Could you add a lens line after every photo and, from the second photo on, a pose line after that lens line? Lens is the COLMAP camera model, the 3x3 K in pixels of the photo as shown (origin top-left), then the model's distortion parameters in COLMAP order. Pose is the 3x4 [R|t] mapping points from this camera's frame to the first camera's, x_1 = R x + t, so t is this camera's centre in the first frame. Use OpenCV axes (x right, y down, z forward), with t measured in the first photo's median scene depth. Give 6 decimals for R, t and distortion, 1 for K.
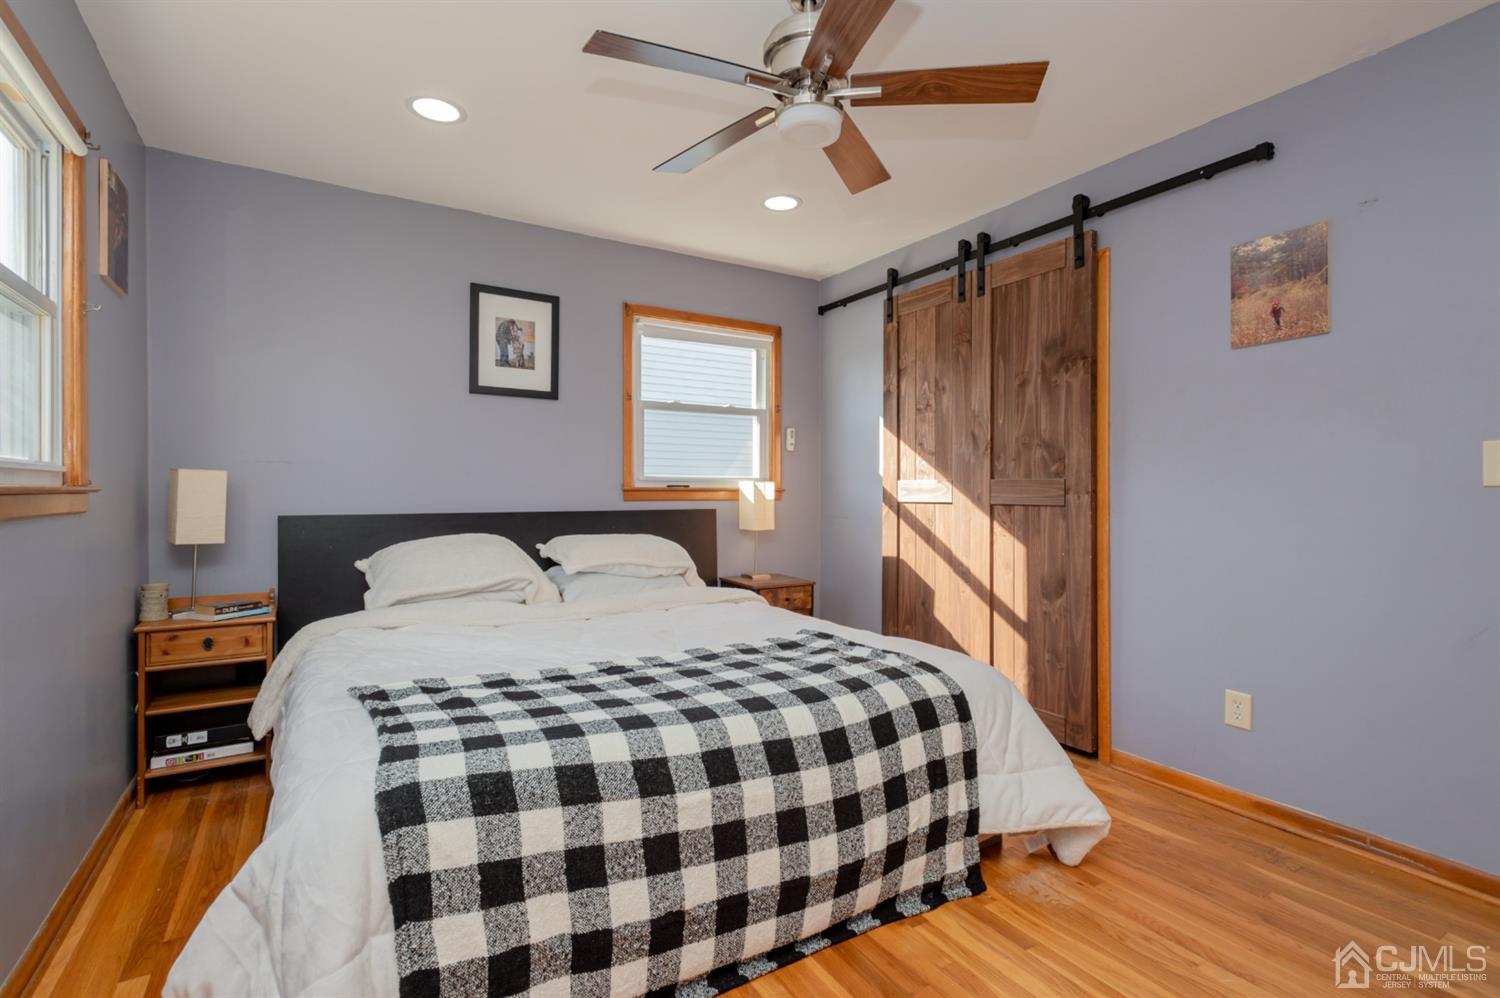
lens RADIAL K [[705.1, 0, 750.0], [0, 705.1, 499.0], [0, 0, 1]] dist [-0.000129, 0.000197]
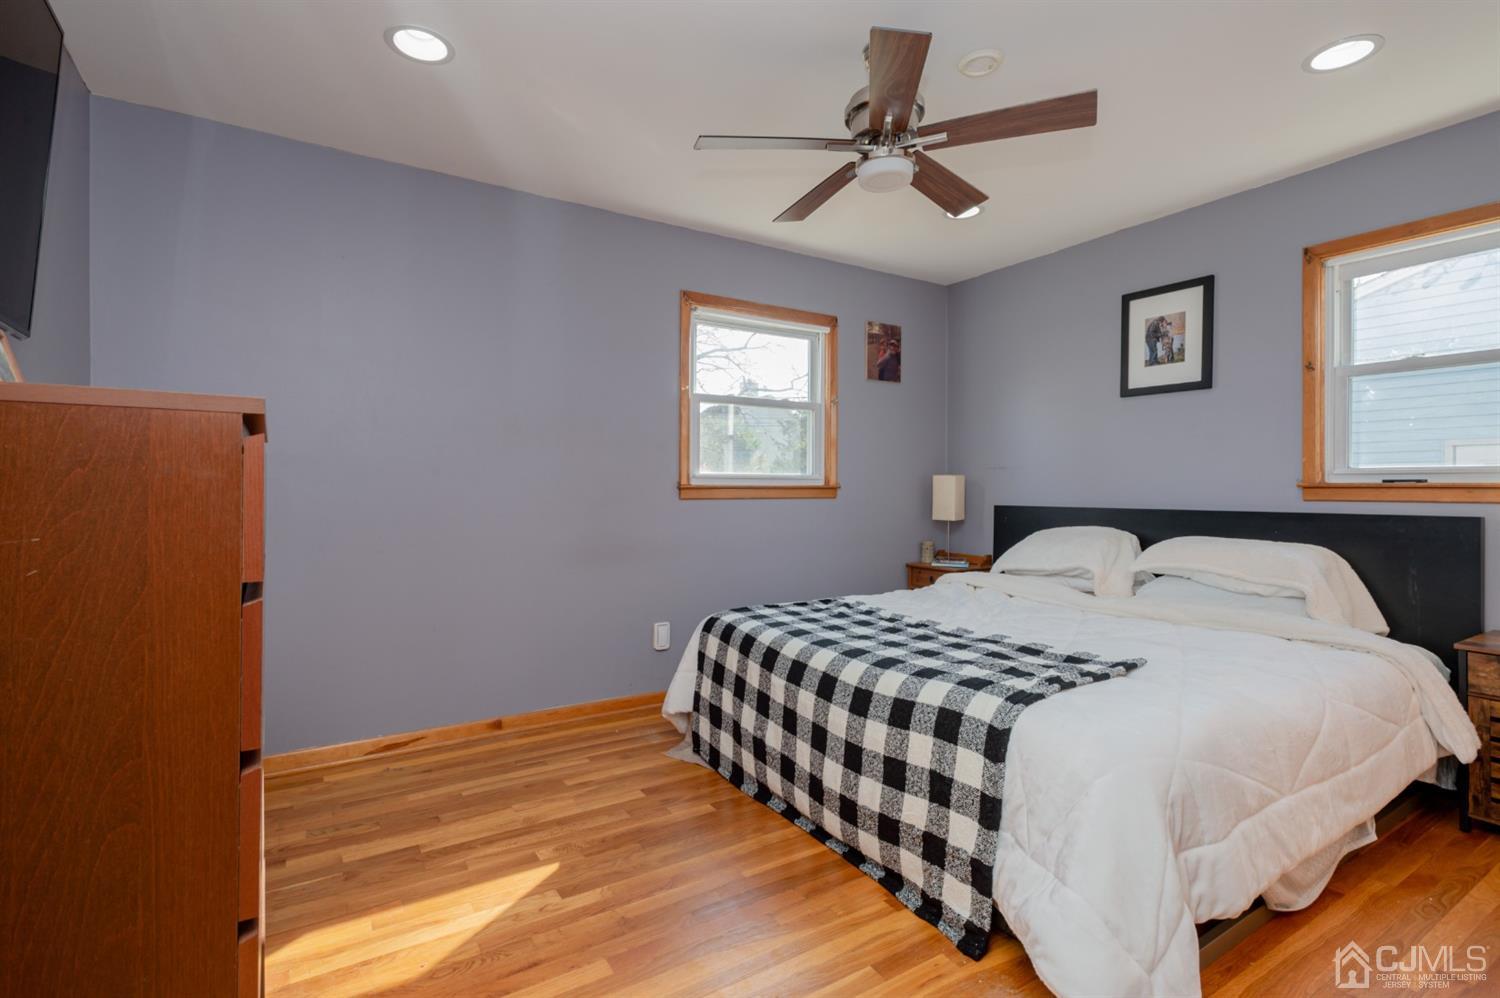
lens RADIAL K [[705.1, 0, 750.0], [0, 705.1, 499.0], [0, 0, 1]] dist [-0.000129, 0.000197]
pose [[0.010315, 0.014385, -0.999843, 0.675022], [-0.013088, 0.999813, 0.014250, -0.001945], [0.999861, 0.012939, 0.010502, 0.415627]]
